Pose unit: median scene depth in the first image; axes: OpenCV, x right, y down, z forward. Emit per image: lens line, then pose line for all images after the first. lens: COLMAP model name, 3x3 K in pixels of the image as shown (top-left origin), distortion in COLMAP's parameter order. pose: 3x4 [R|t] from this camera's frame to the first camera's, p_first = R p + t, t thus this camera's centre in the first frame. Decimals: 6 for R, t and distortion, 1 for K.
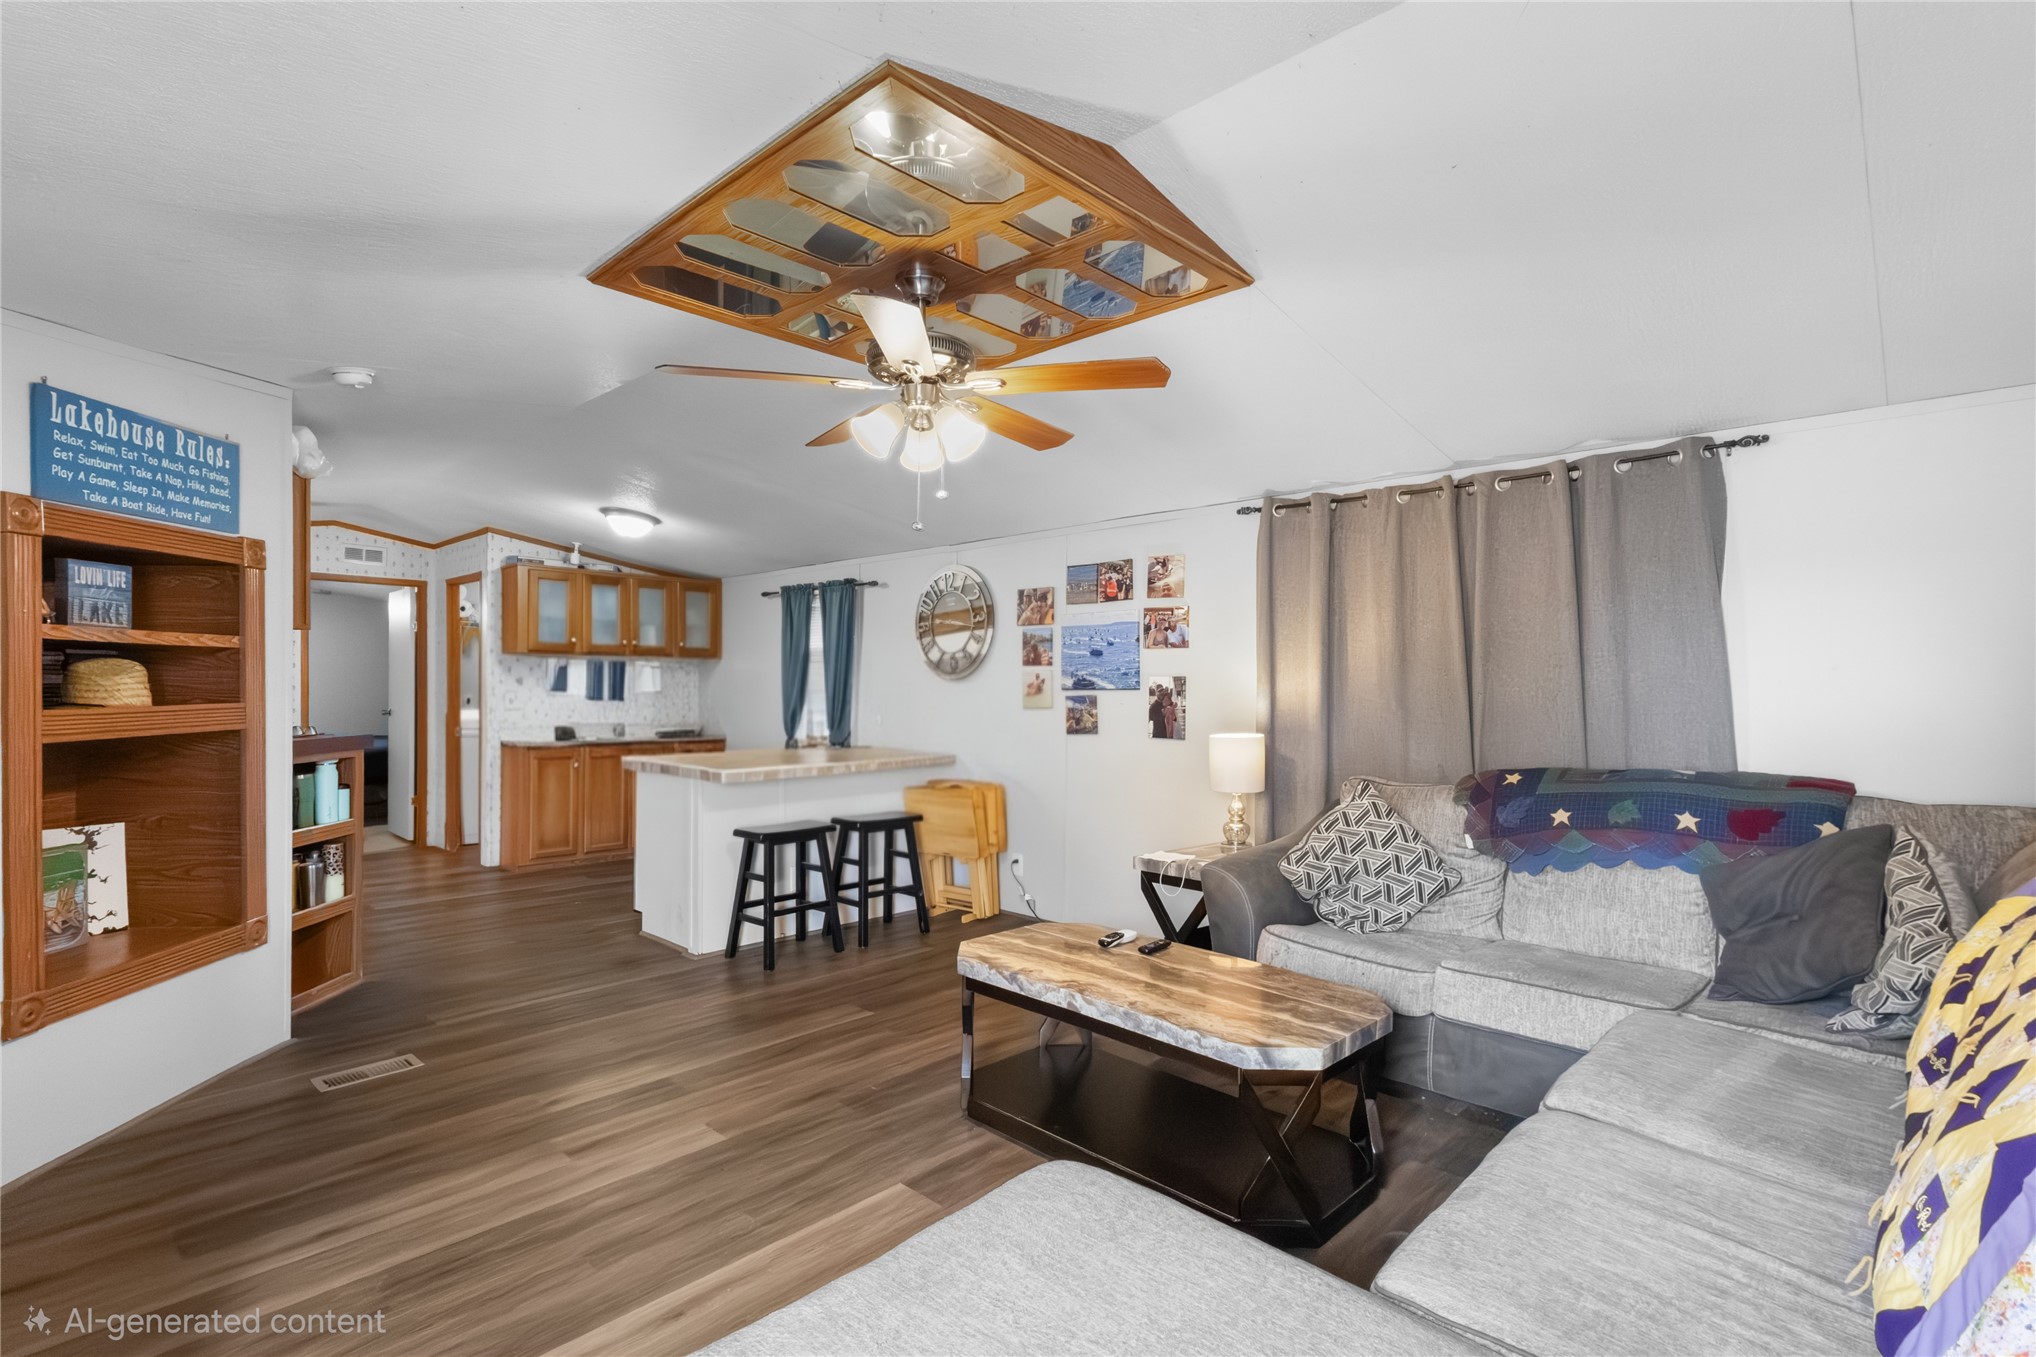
lens RADIAL K [[942.0, 0, 1012.7], [0, 942.0, 690.6], [0, 0, 1]] dist [0.002524, 0.001399]
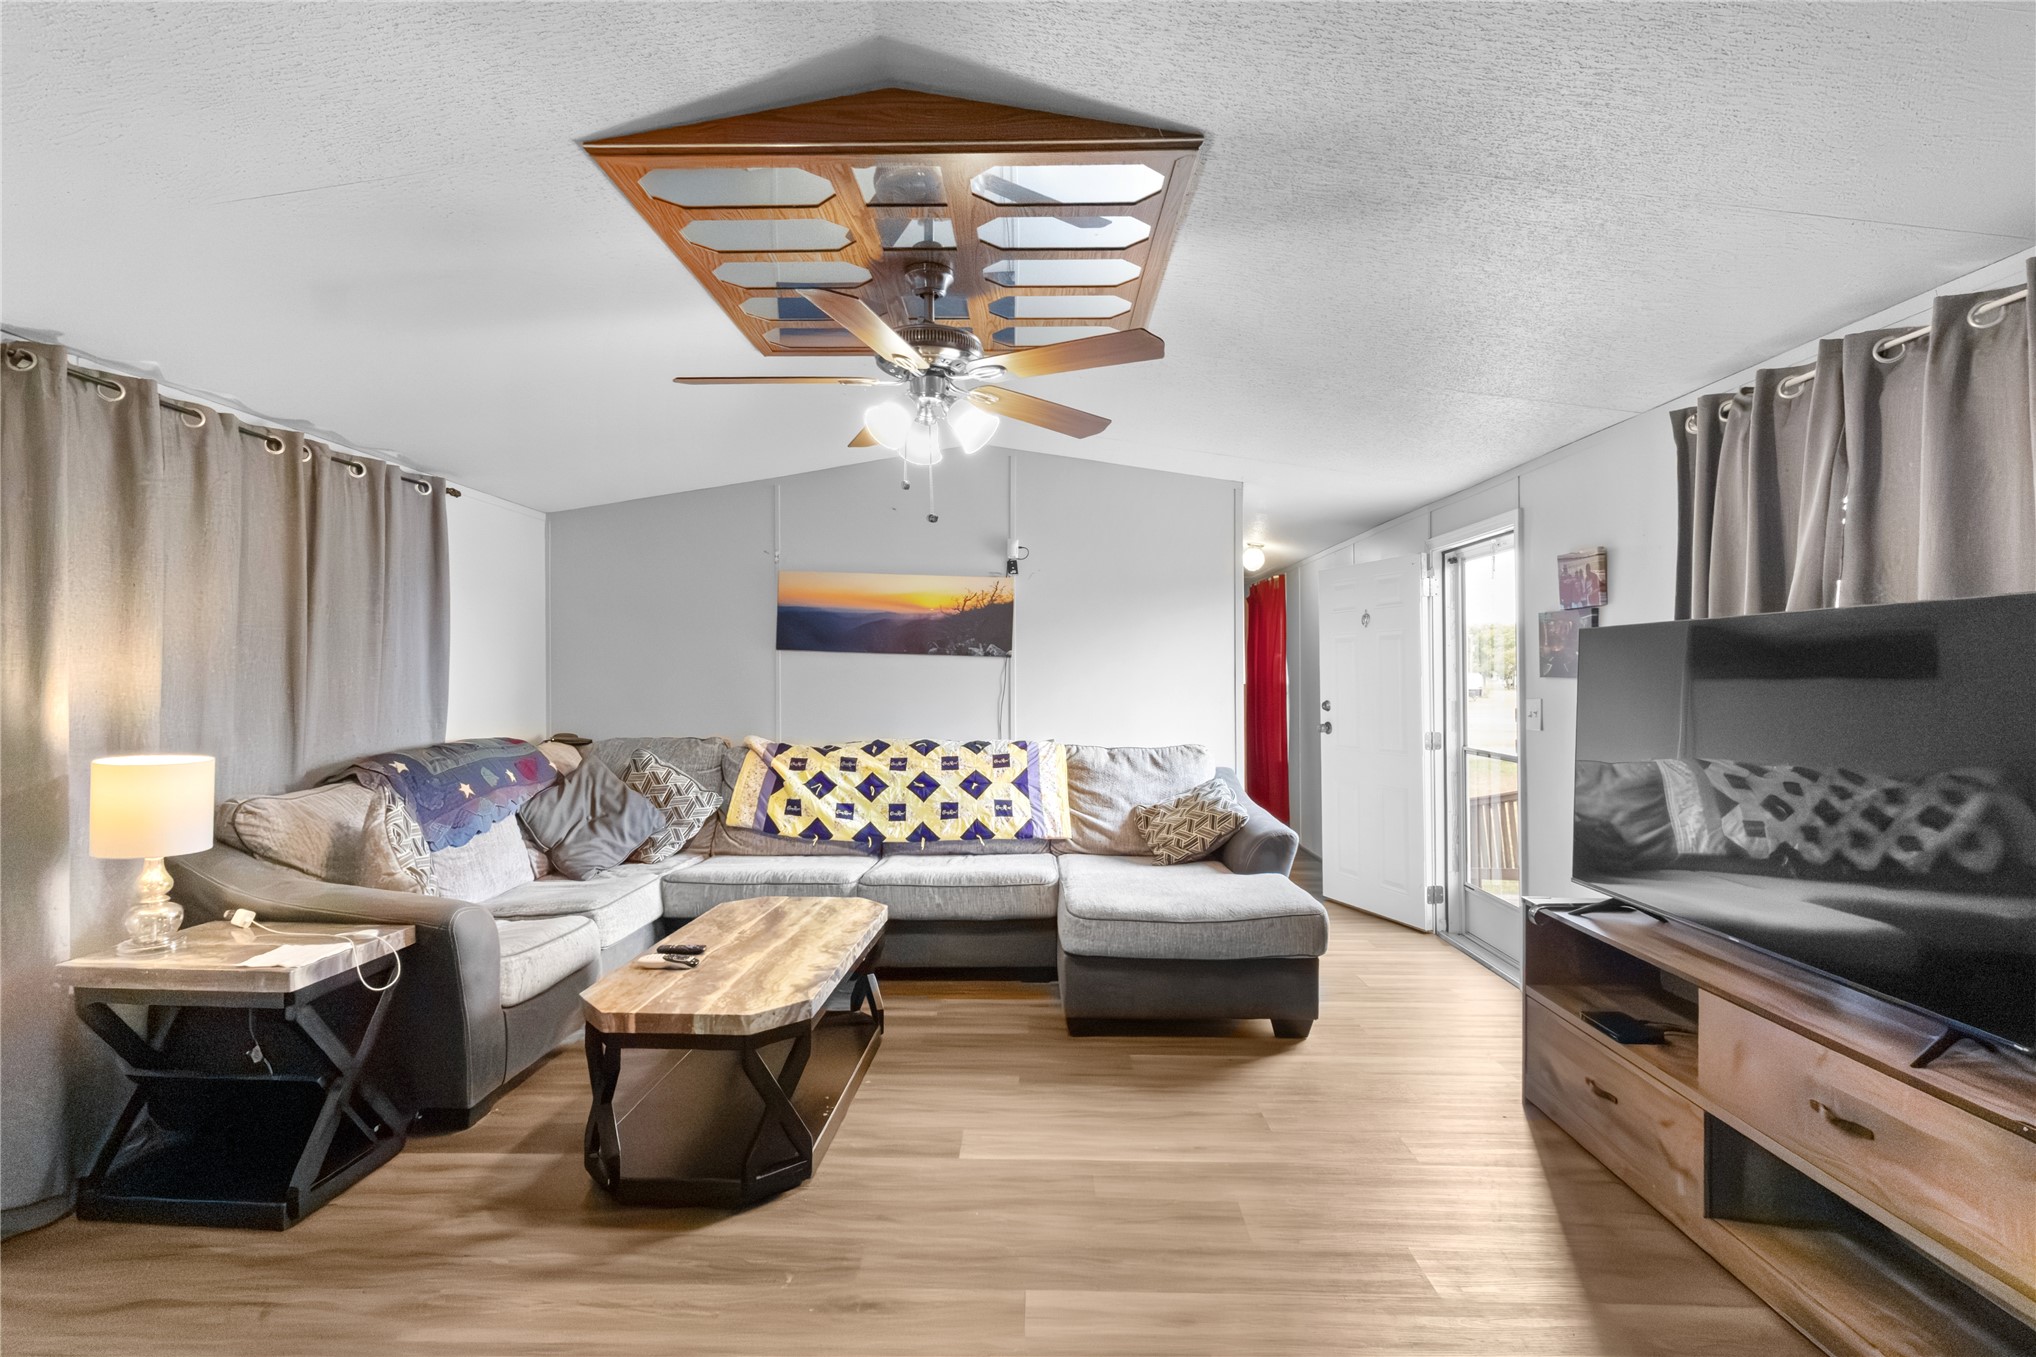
lens RADIAL K [[942.0, 0, 1014.9], [0, 942.0, 680.8], [0, 0, 1]] dist [0.002524, 0.001399]
pose [[-0.668961, -0.006002, 0.743274, -0.447598], [0.001189, 0.999957, 0.009145, -0.005670], [-0.743297, 0.007001, -0.668925, 0.790902]]
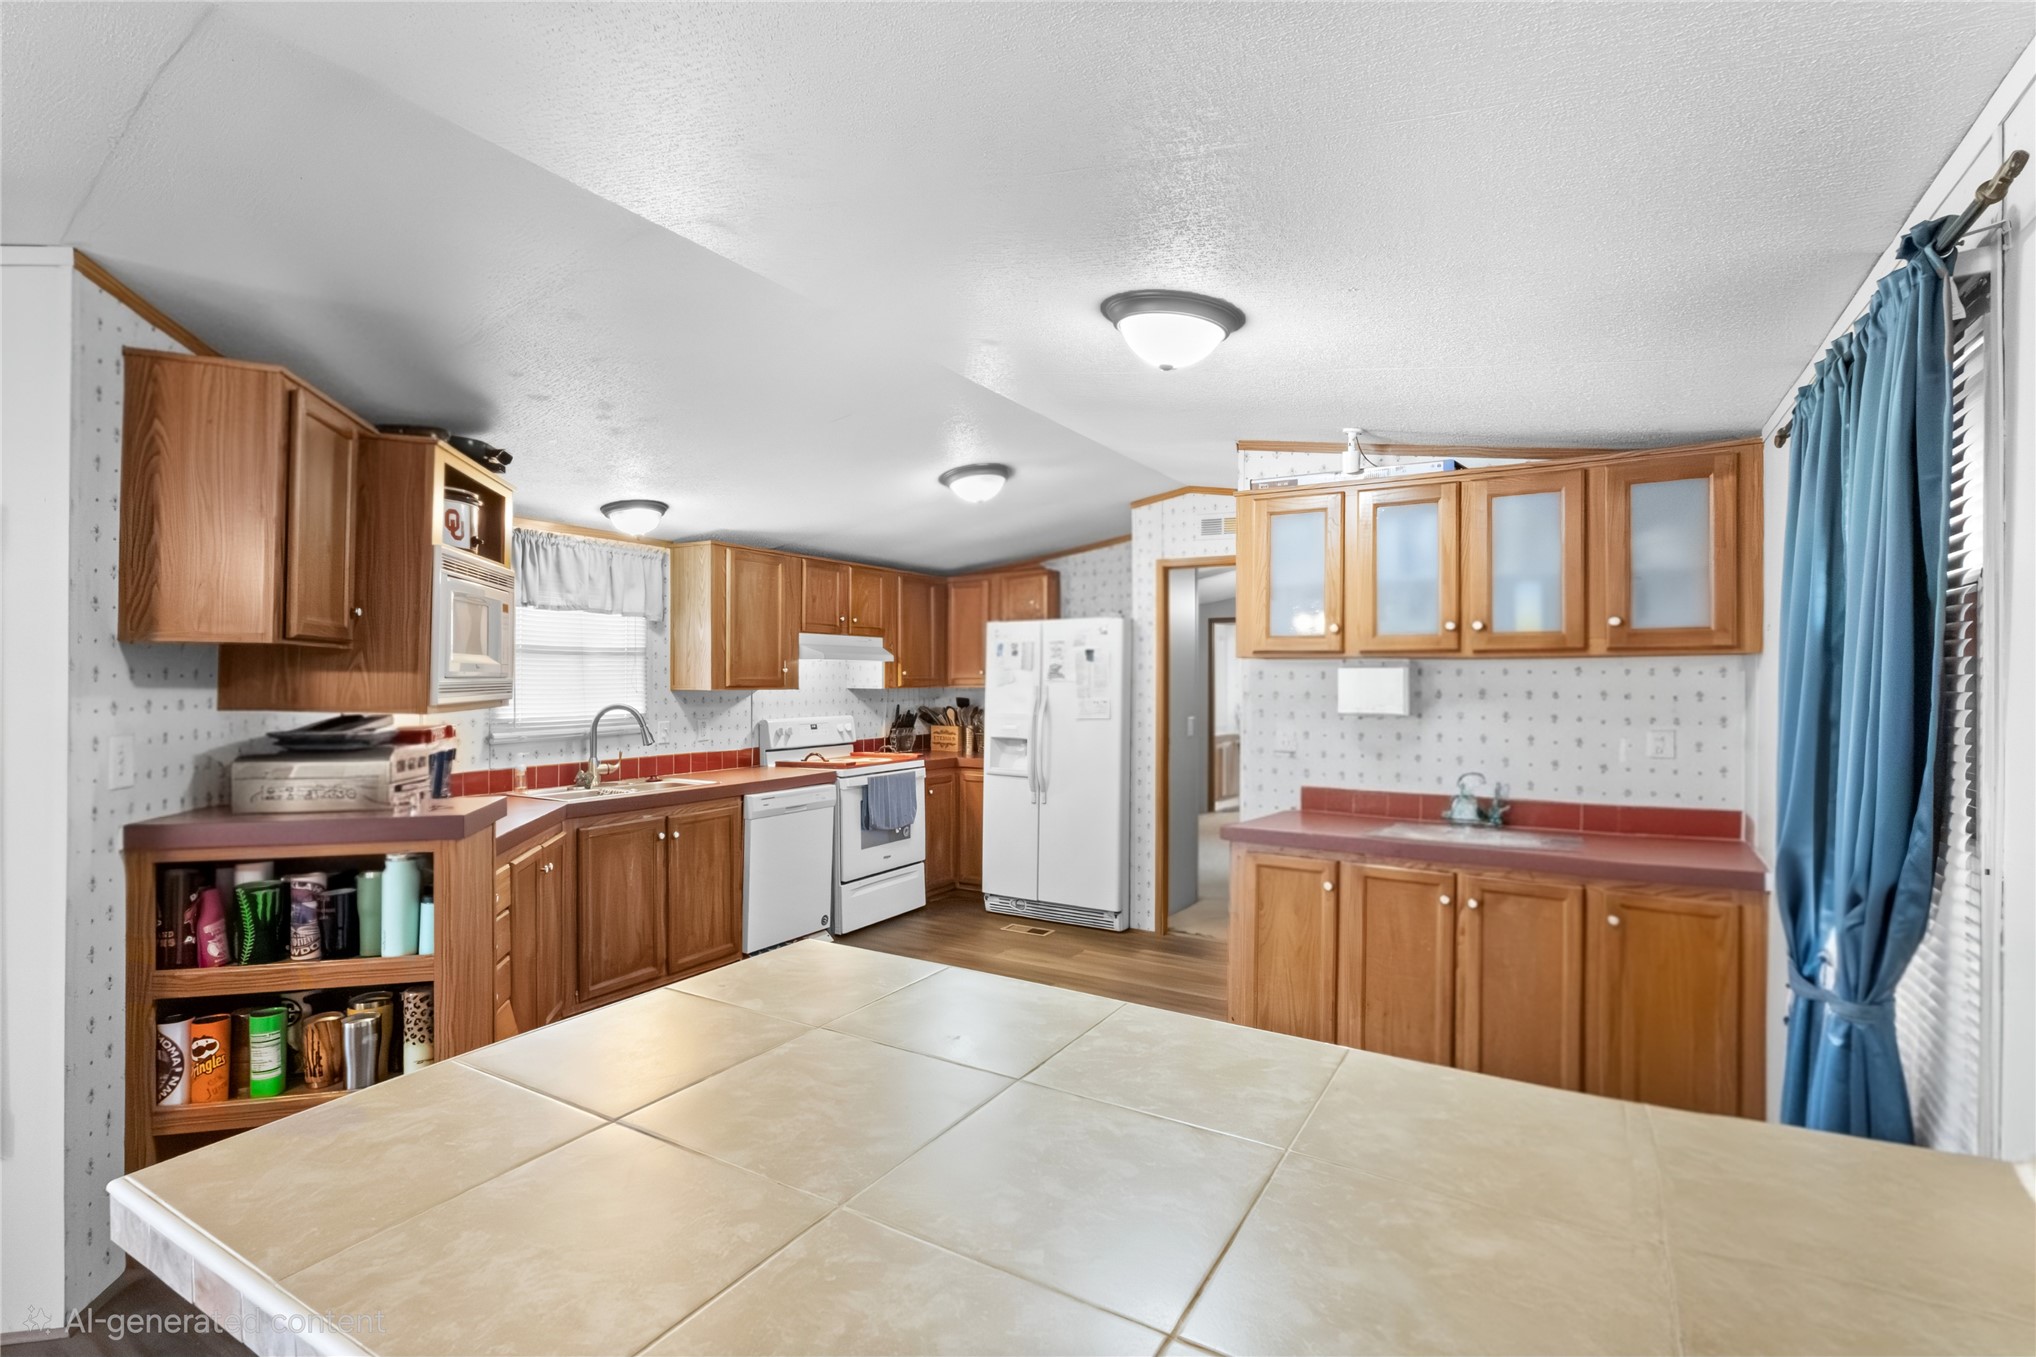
lens RADIAL K [[942.0, 0, 1014.5], [0, 942.0, 678.3], [0, 0, 1]] dist [0.002524, 0.001399]
pose [[0.212438, -0.005210, -0.977161, -0.033920], [-0.009507, 0.999927, -0.007398, -0.030802], [0.977128, 0.010862, 0.212373, 0.982522]]
